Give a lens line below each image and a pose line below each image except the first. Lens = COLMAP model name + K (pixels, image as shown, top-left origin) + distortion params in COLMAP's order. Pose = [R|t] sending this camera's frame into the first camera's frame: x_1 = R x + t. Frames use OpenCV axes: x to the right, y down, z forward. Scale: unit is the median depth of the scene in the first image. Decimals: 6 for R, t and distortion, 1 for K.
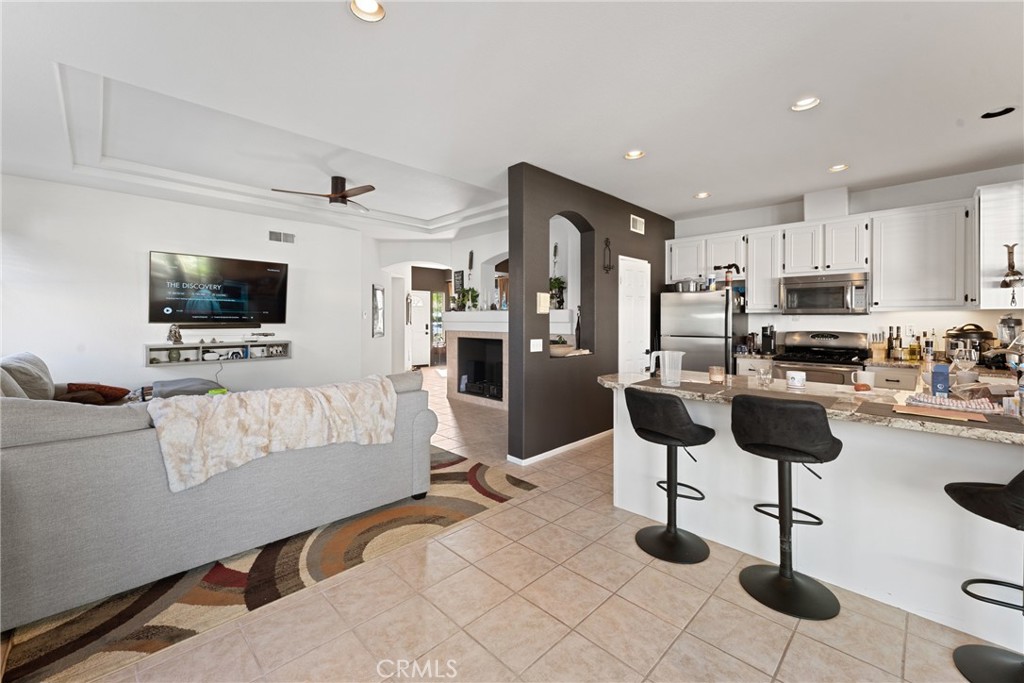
lens RADIAL K [[415.4, 0, 511.0], [0, 415.4, 321.0], [0, 0, 1]] dist [0.000690, 0.000127]
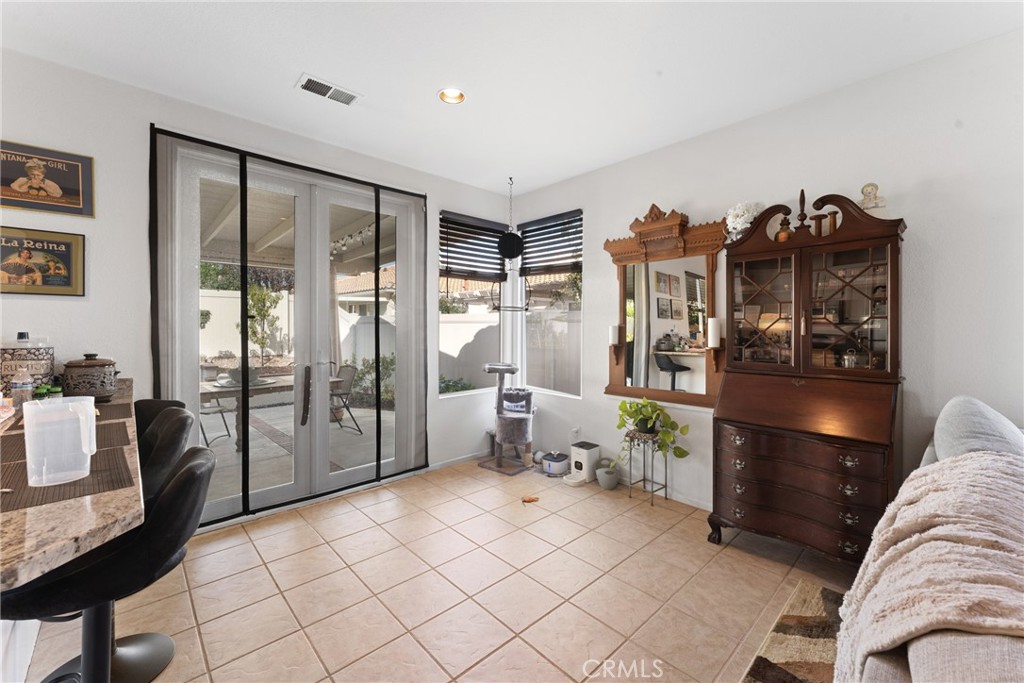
lens RADIAL K [[411.6, 0, 513.9], [0, 411.6, 336.9], [0, 0, 1]] dist [-0.000081, -0.000155]
pose [[-0.999464, -0.005207, 0.032309, -0.041870], [-0.004470, 0.999729, 0.022848, -0.002011], [-0.032419, 0.022691, -0.999217, 0.610748]]
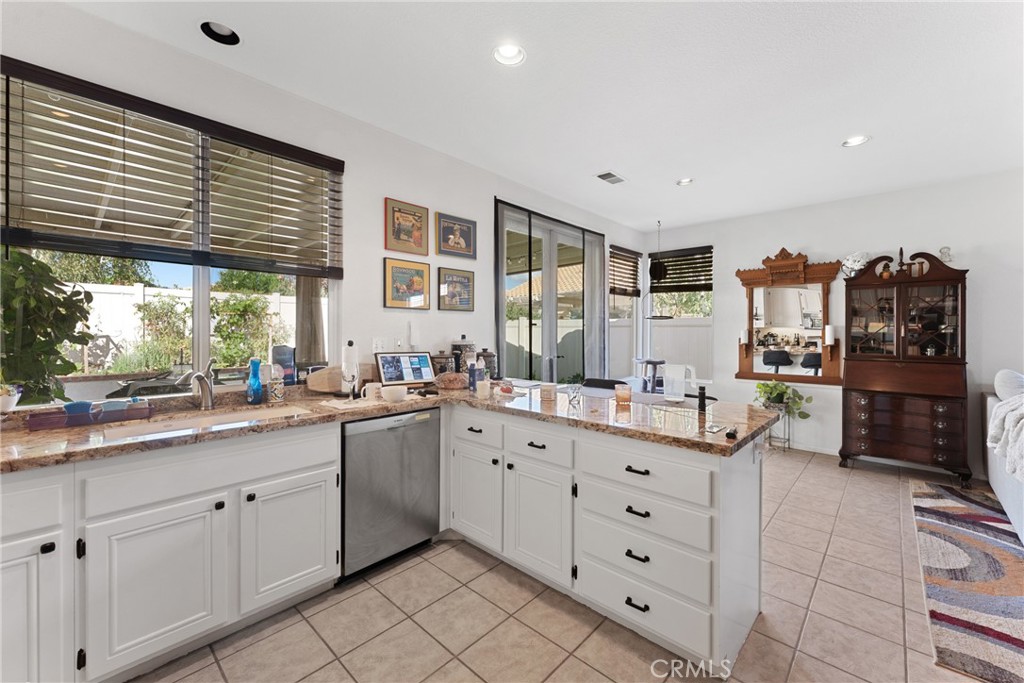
lens RADIAL K [[412.1, 0, 512.0], [0, 412.1, 341.5], [0, 0, 1]] dist [0.001462, 0.000373]
pose [[-0.999289, -0.003910, -0.037494, 0.346643], [-0.004876, 0.999658, 0.025708, -0.001640], [0.037381, 0.025873, -0.998966, 0.842092]]
